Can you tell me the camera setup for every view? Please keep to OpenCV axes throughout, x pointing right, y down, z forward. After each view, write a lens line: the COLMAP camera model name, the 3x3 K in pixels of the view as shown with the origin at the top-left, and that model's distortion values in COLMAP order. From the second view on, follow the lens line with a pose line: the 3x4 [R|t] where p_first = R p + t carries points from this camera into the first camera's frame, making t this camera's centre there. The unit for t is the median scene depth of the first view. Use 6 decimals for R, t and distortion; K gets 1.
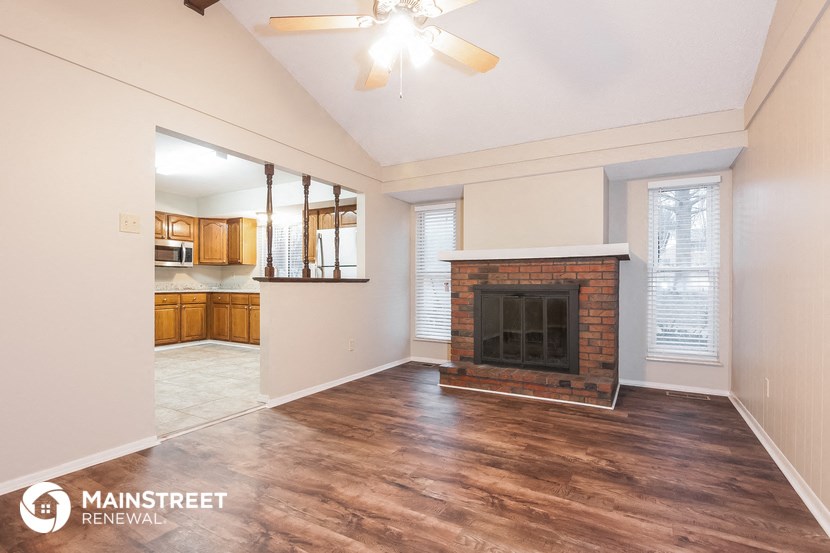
lens RADIAL K [[402.0, 0, 416.0], [0, 402.0, 279.9], [0, 0, 1]] dist [-0.002135, -0.003439]
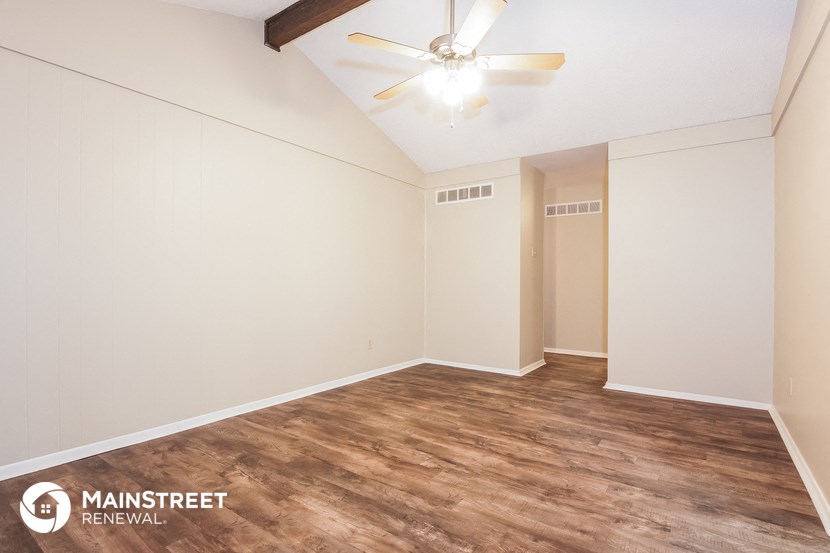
lens RADIAL K [[402.0, 0, 415.9], [0, 402.0, 278.7], [0, 0, 1]] dist [-0.002135, -0.003439]
pose [[-0.994953, -0.006443, 0.100131, -0.049560], [-0.008219, 0.999816, -0.017335, 0.018477], [-0.100001, -0.018070, -0.994823, 2.068643]]
